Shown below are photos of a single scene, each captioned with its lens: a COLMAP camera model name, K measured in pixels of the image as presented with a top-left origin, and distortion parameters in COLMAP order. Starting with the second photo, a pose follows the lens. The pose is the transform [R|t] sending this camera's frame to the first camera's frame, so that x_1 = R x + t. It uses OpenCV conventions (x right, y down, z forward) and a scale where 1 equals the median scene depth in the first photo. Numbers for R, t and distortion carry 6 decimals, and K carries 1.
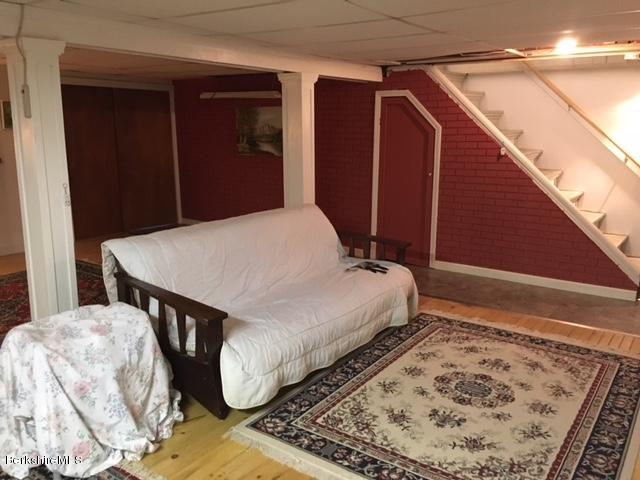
lens RADIAL K [[555.2, 0, 320.8], [0, 555.2, 240.1], [0, 0, 1]] dist [0.041410, -0.041866]
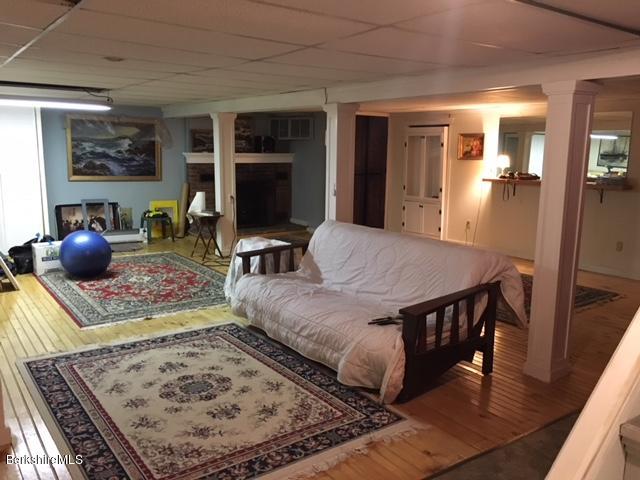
lens RADIAL K [[555.2, 0, 321.7], [0, 555.2, 239.8], [0, 0, 1]] dist [0.041410, -0.041866]
pose [[-0.321566, 0.142425, -0.936114, 1.187504], [-0.223071, 0.949403, 0.221075, -0.303881], [0.920236, 0.279910, -0.273525, 1.465180]]
